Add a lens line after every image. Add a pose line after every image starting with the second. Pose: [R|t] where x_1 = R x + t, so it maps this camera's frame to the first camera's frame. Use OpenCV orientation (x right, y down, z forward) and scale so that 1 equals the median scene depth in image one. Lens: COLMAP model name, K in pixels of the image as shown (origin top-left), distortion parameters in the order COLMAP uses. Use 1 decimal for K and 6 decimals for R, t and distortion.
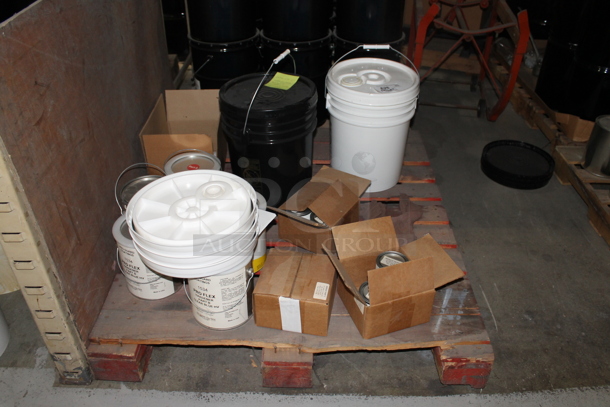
lens RADIAL K [[516.9, 0, 305.0], [0, 516.9, 203.5], [0, 0, 1]] dist [-0.157617, 0.131311]
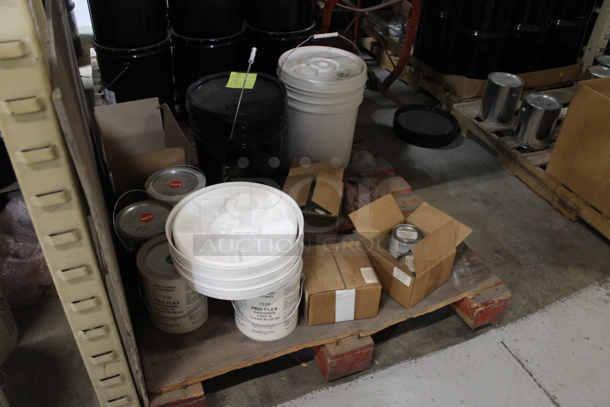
lens RADIAL K [[516.9, 0, 305.0], [0, 516.9, 203.5], [0, 0, 1]] dist [-0.157617, 0.131311]
pose [[0.922390, -0.205168, 0.327265, -0.381385], [0.192990, 0.978726, 0.069644, -0.068184], [-0.334592, -0.001080, 0.942362, 0.051898]]
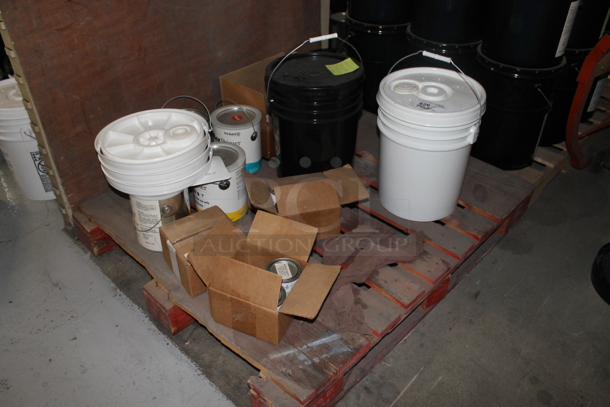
lens RADIAL K [[516.9, 0, 305.0], [0, 516.9, 203.5], [0, 0, 1]] dist [-0.157617, 0.131311]
pose [[0.726168, 0.407742, -0.553557, 0.683364], [-0.392426, 0.906929, 0.153238, -0.157255], [0.564519, 0.105953, 0.818592, 0.256197]]
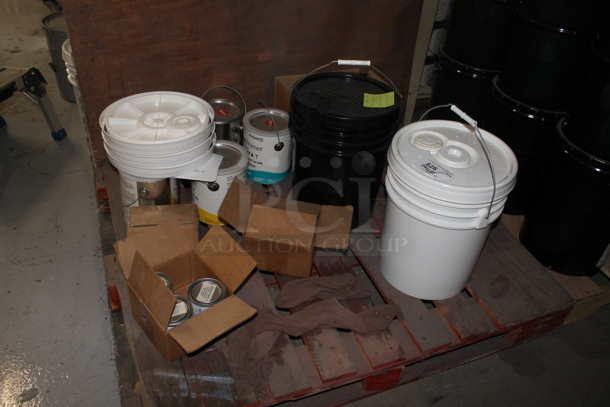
lens RADIAL K [[516.9, 0, 305.0], [0, 516.9, 203.5], [0, 0, 1]] dist [-0.157617, 0.131311]
pose [[0.376518, 0.586907, -0.716780, 0.789181], [-0.593266, 0.747009, 0.300022, -0.367860], [0.711527, 0.312277, 0.629454, 0.541995]]
